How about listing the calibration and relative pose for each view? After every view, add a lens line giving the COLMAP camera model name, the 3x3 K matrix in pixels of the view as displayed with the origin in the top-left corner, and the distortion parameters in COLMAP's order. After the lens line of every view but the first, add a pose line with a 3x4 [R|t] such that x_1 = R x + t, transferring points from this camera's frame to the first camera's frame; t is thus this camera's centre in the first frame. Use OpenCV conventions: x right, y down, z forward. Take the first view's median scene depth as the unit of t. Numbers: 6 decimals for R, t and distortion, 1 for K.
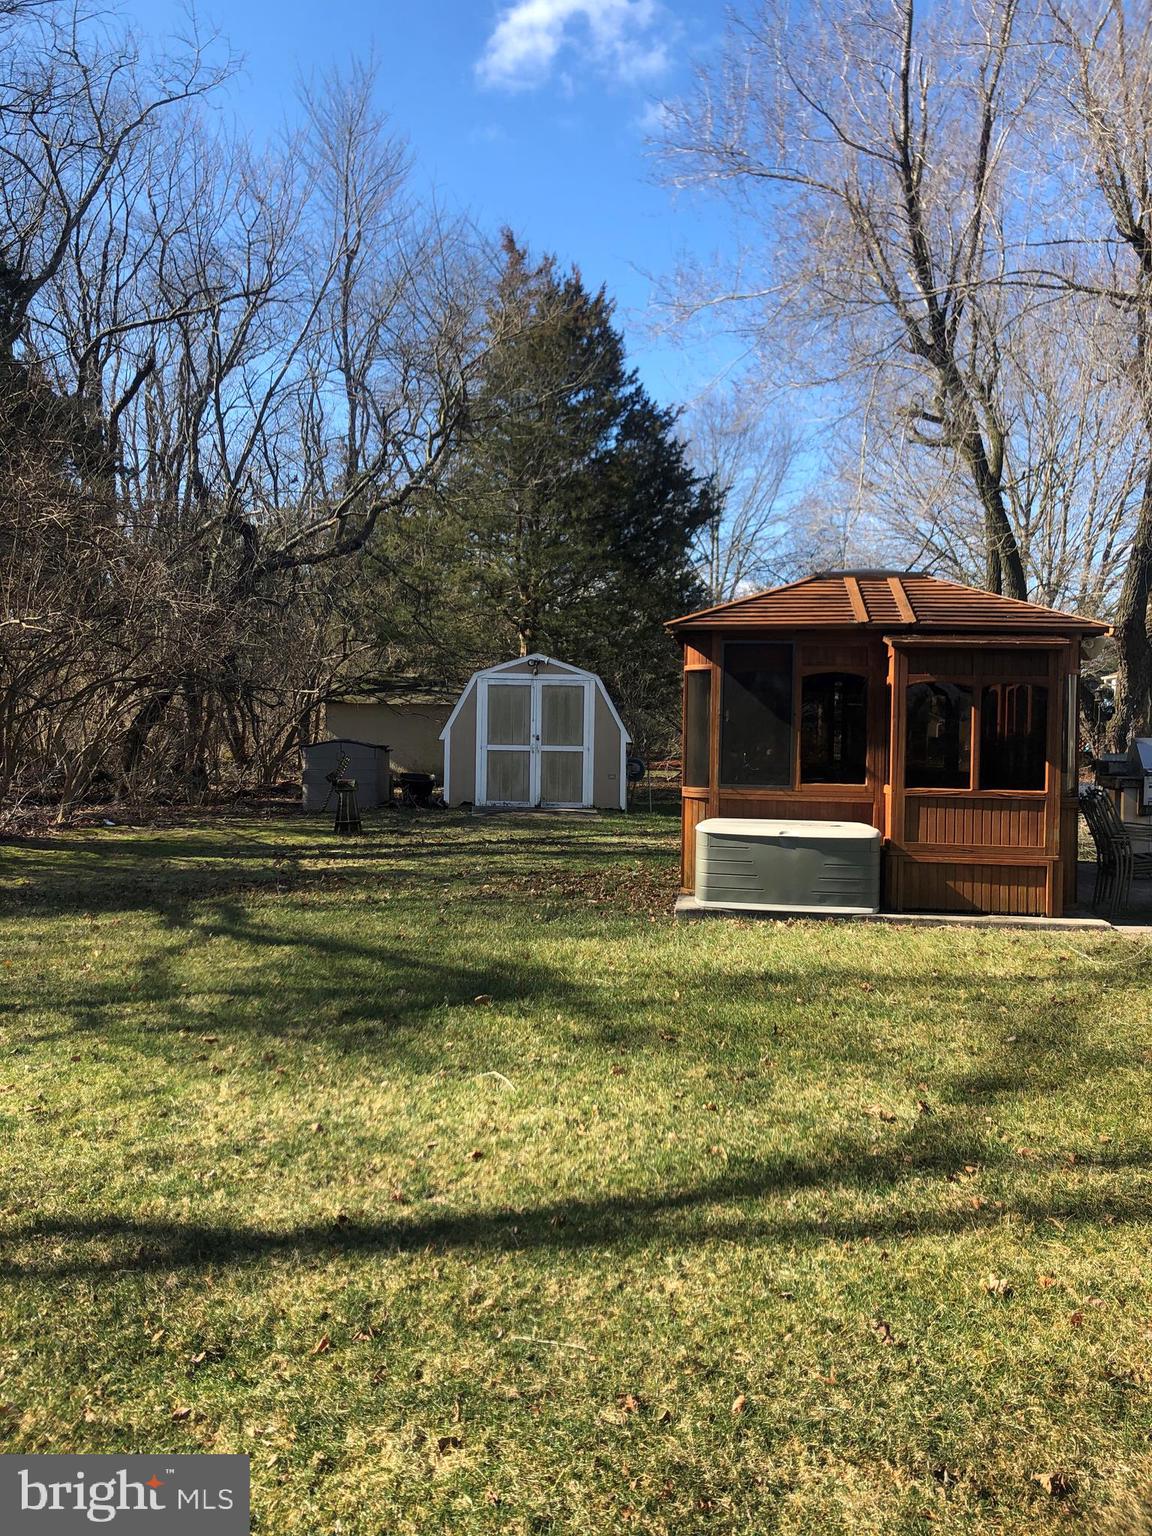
lens RADIAL K [[1280.5, 0, 584.6], [0, 1280.5, 766.2], [0, 0, 1]] dist [0.054054, -0.044060]
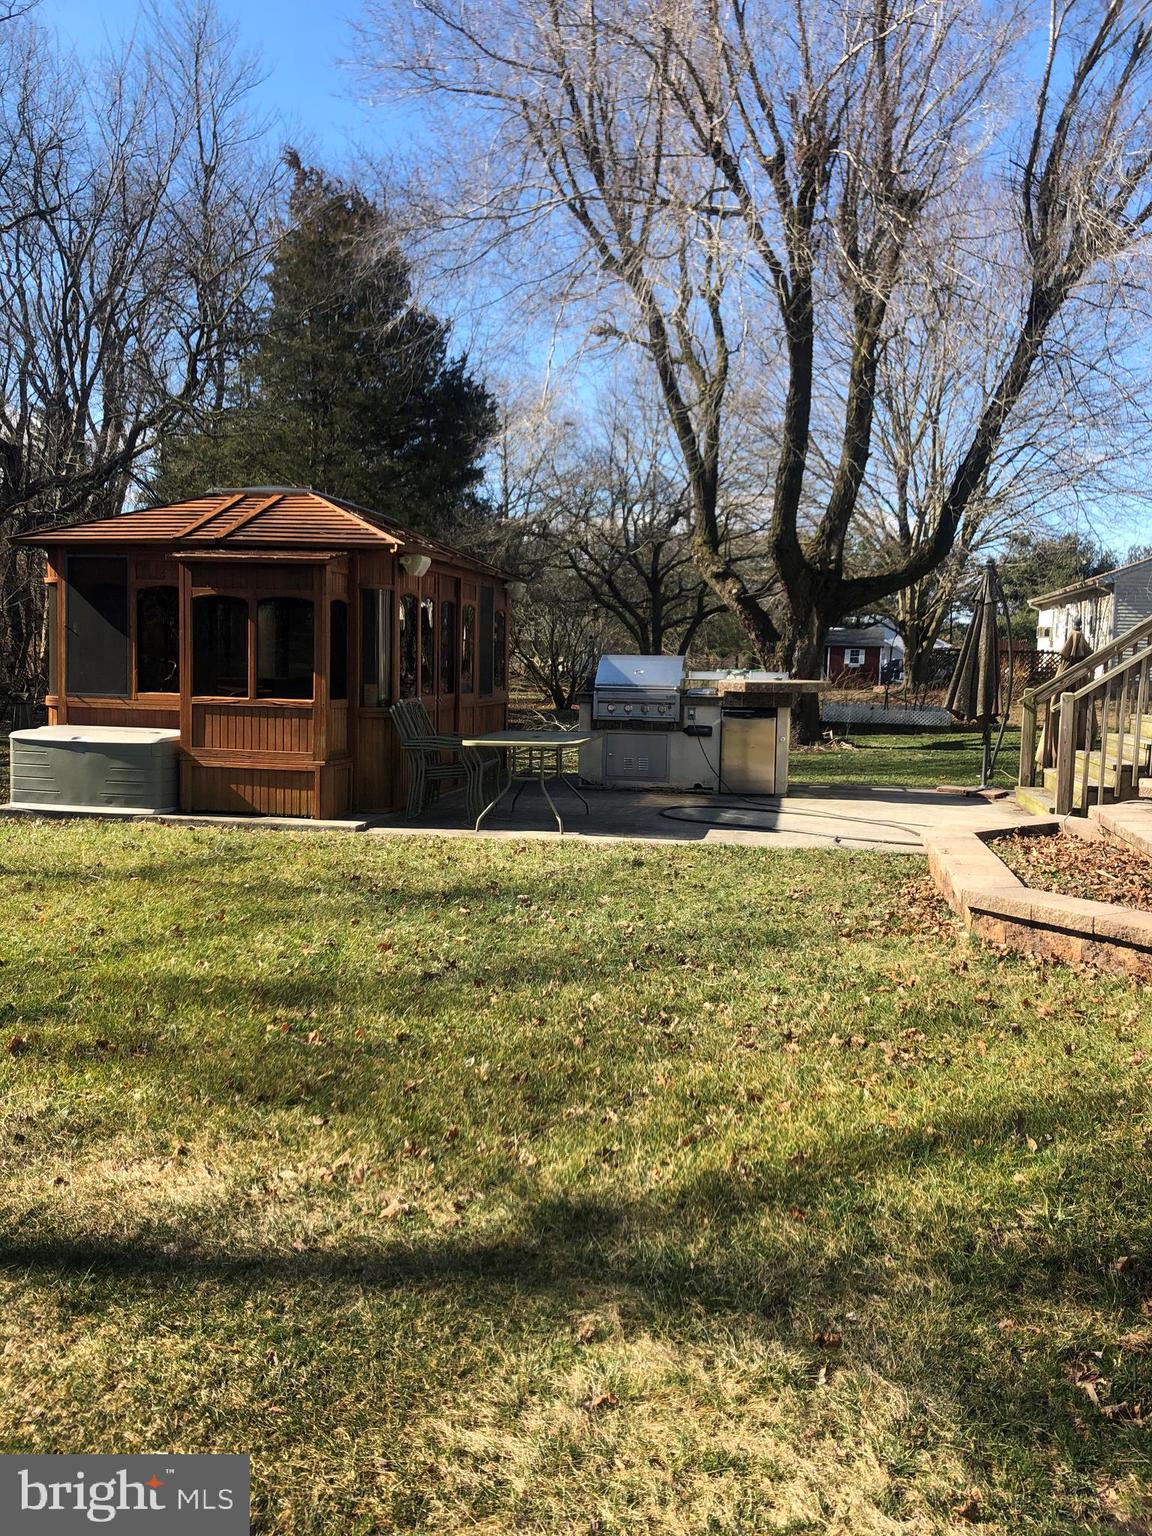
lens RADIAL K [[1280.5, 0, 582.5], [0, 1280.5, 757.4], [0, 0, 1]] dist [0.054054, -0.044060]
pose [[0.998145, 0.012067, -0.059674, 0.636144], [-0.008856, 0.998514, 0.053780, 0.007356], [0.060235, -0.053152, 0.996768, -0.038567]]
